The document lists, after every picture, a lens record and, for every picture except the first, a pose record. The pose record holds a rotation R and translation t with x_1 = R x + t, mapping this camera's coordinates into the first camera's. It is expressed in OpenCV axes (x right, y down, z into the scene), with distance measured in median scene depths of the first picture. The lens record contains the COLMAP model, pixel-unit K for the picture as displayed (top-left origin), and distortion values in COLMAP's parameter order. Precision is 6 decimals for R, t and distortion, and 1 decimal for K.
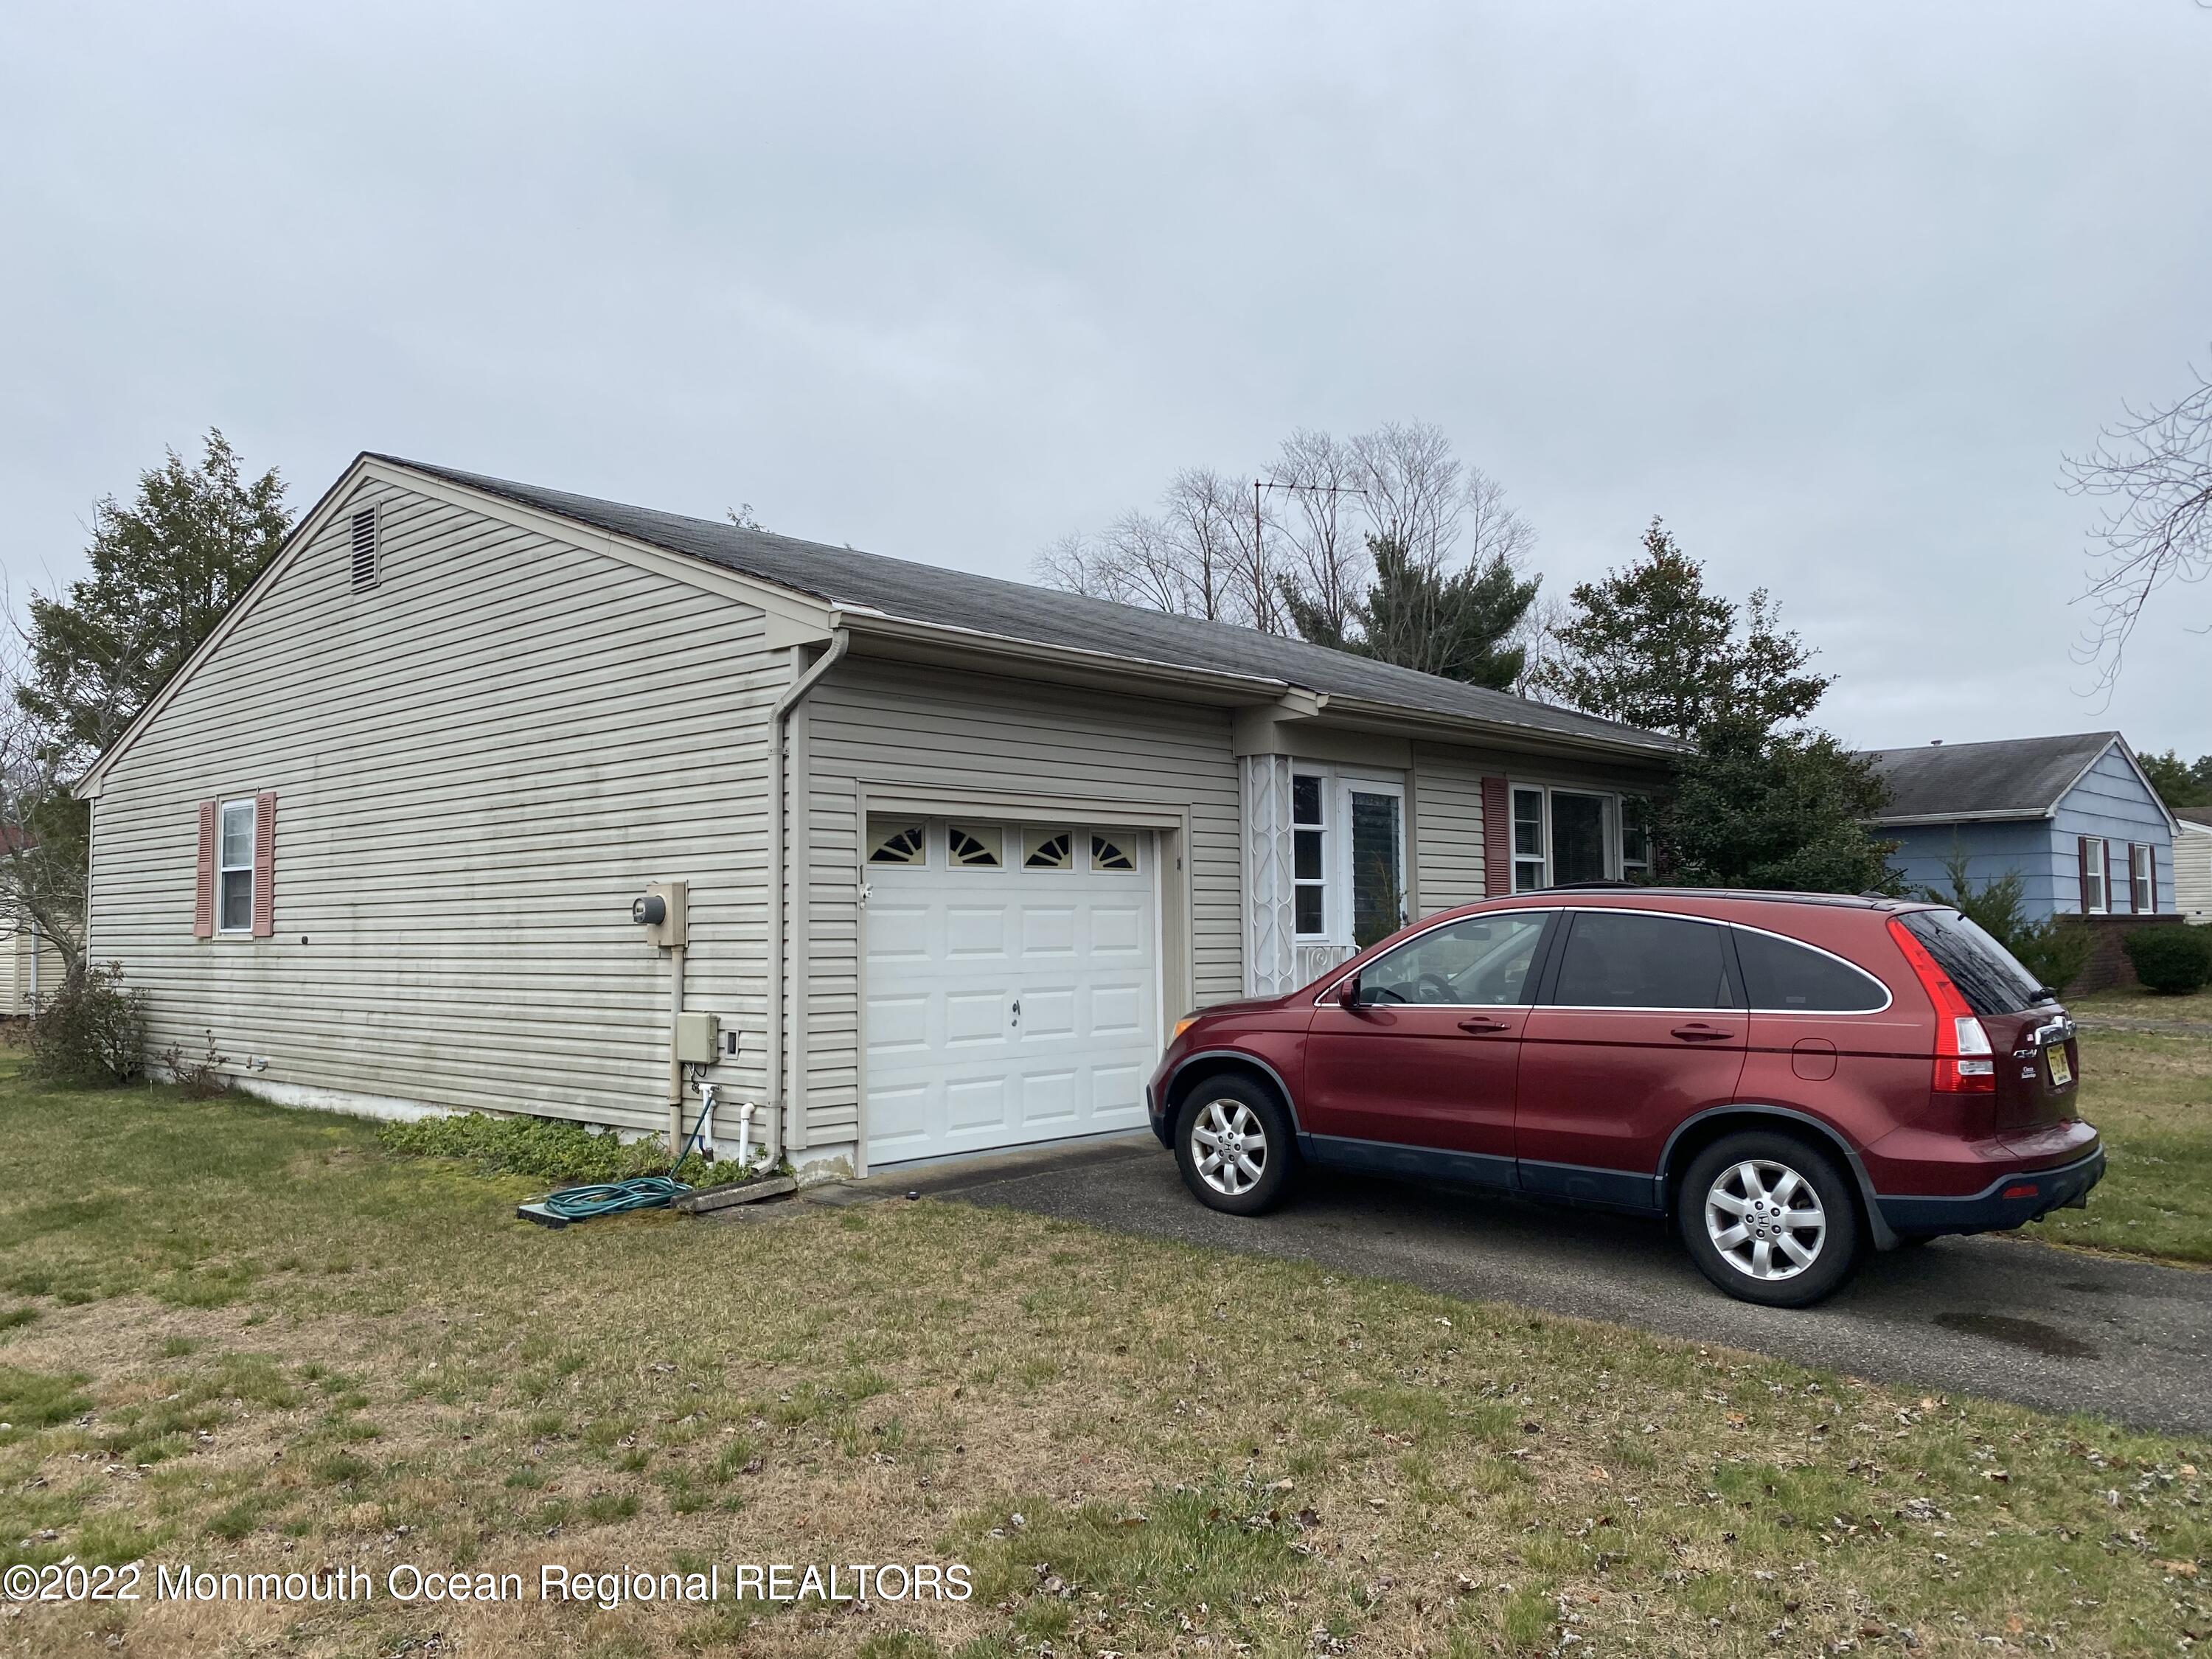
lens RADIAL K [[1673.0, 0, 1106.0], [0, 1673.0, 829.5], [0, 0, 1]] dist [0.003548, 0.001192]
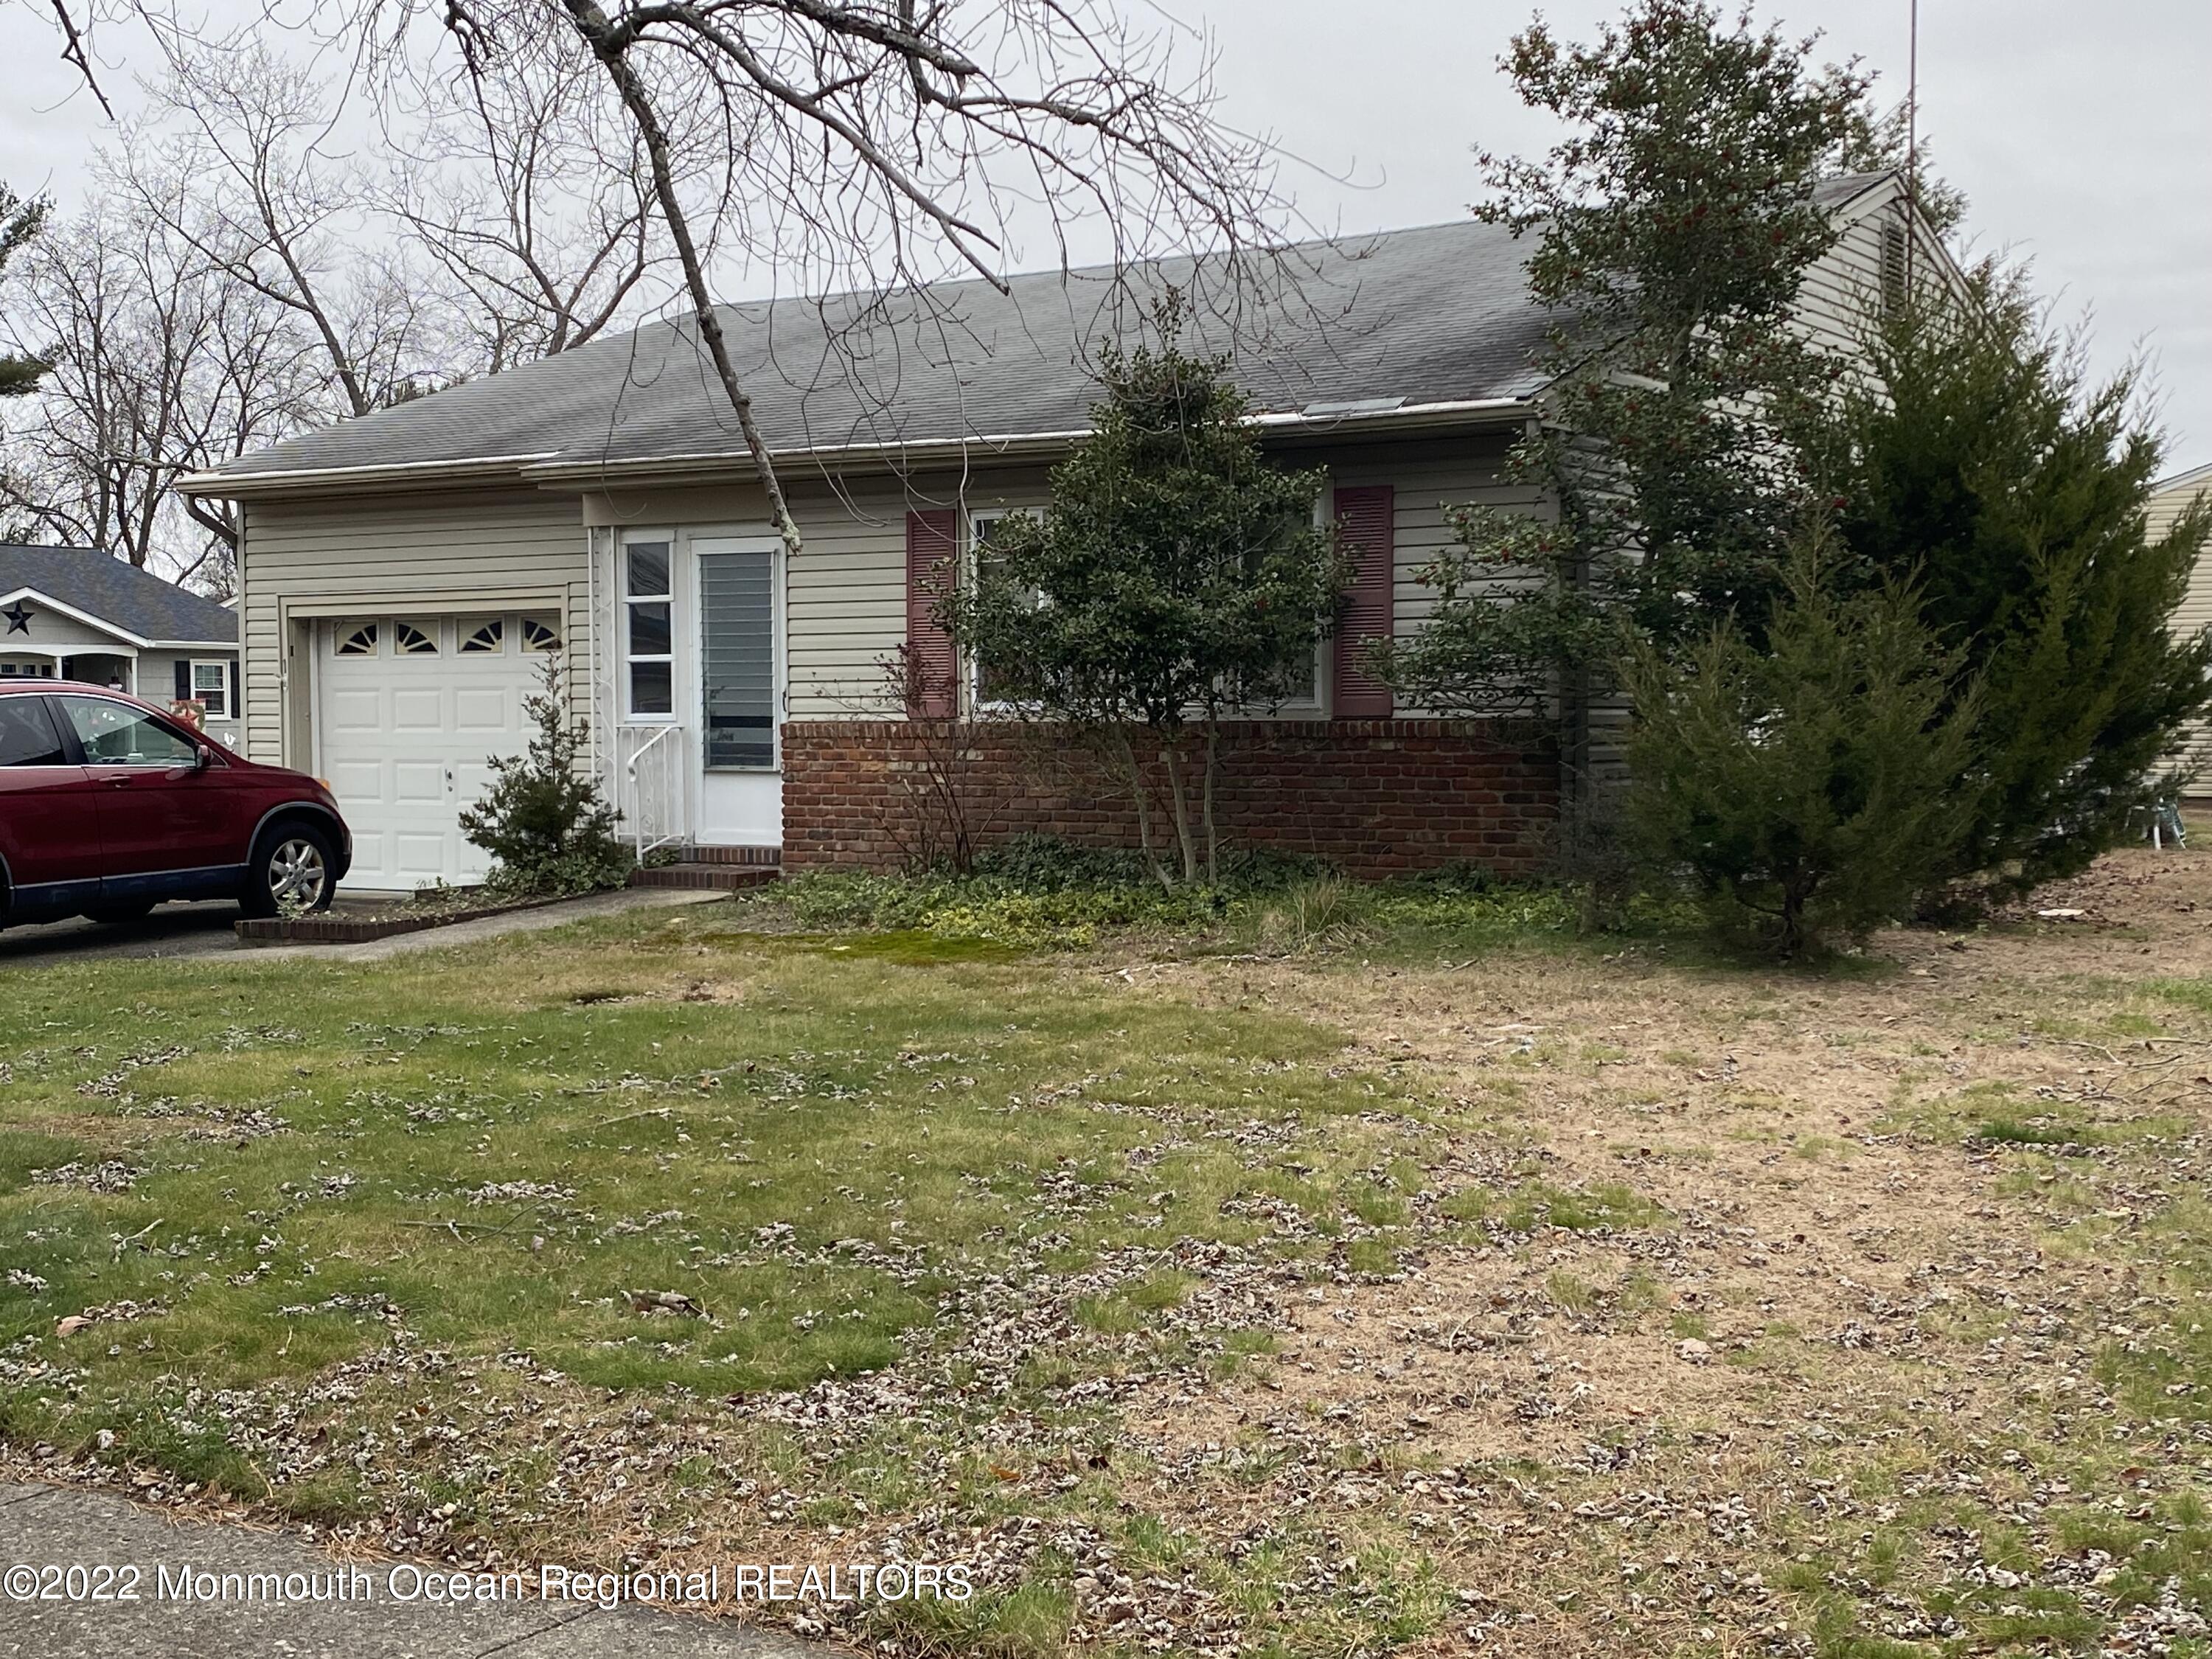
lens RADIAL K [[2727.1, 0, 1106.0], [0, 2727.1, 829.5], [0, 0, 1]] dist [0.083604, 0.004005]
pose [[0.182437, 0.053850, -0.981742, 1.698461], [0.065483, 0.995617, 0.066780, 0.041969], [0.981035, -0.076471, 0.178111, 0.979313]]
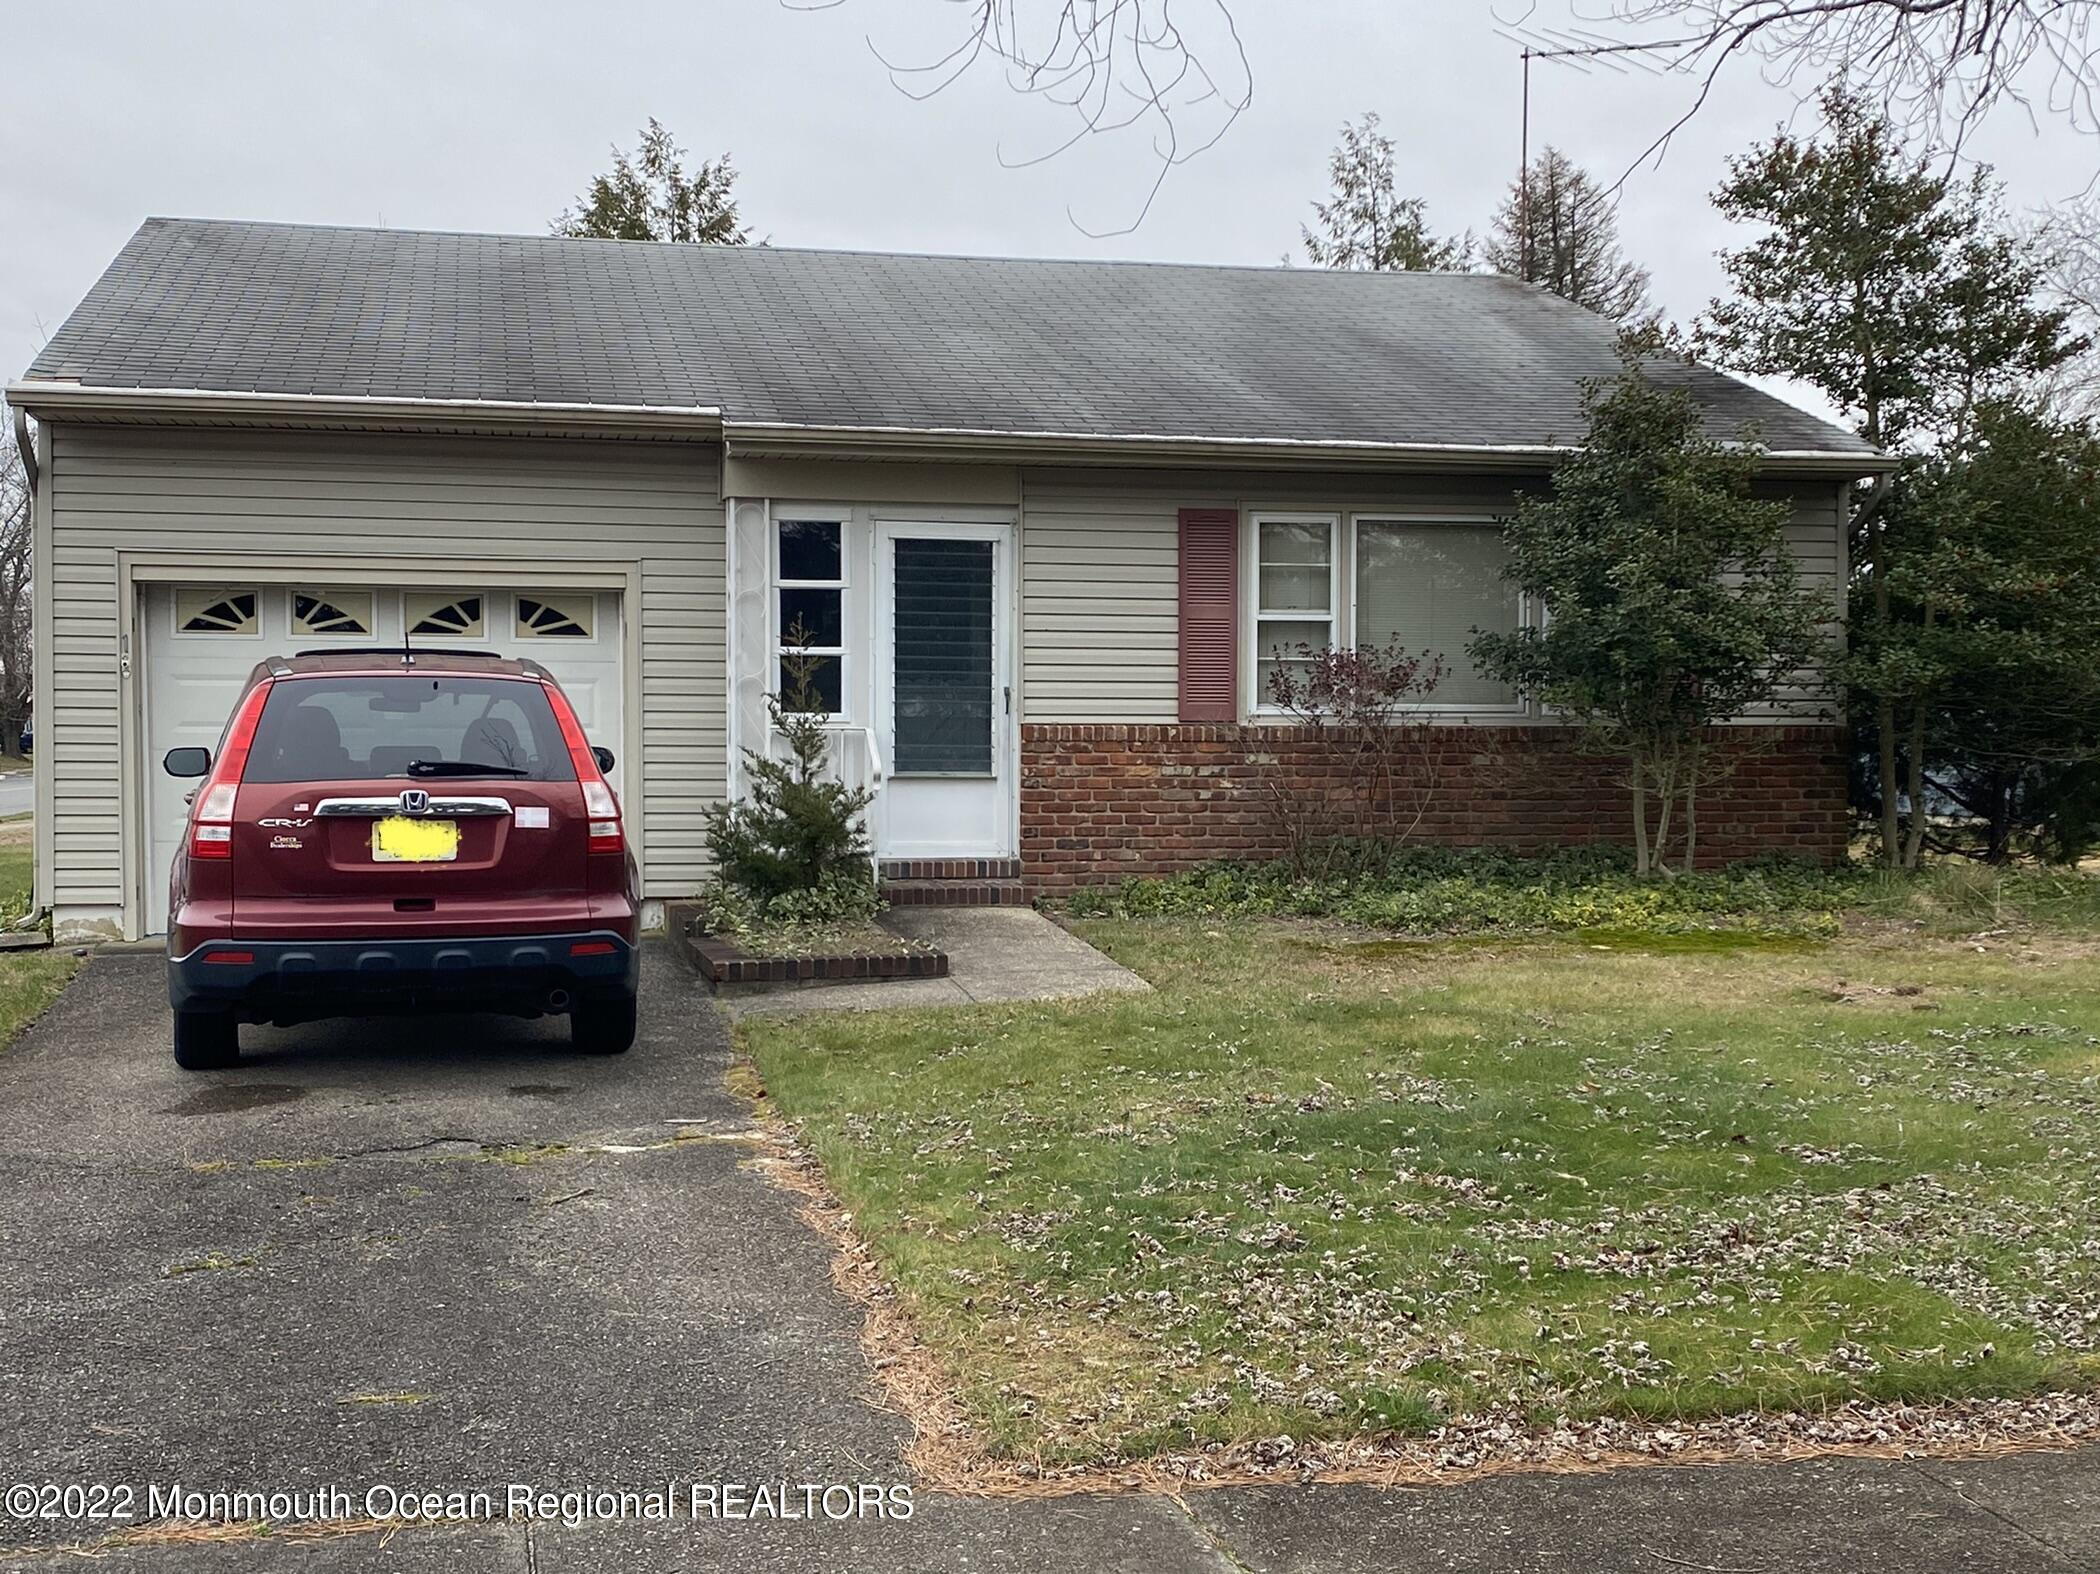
lens RADIAL K [[2589.0, 0, 1050.0], [0, 2589.0, 787.0], [0, 0, 1]] dist [0.083604, 0.004005]
pose [[0.828299, 0.023860, -0.559777, 0.949054], [0.022077, 0.996927, 0.075160, 0.005179], [0.559851, -0.074613, 0.825227, 0.000848]]
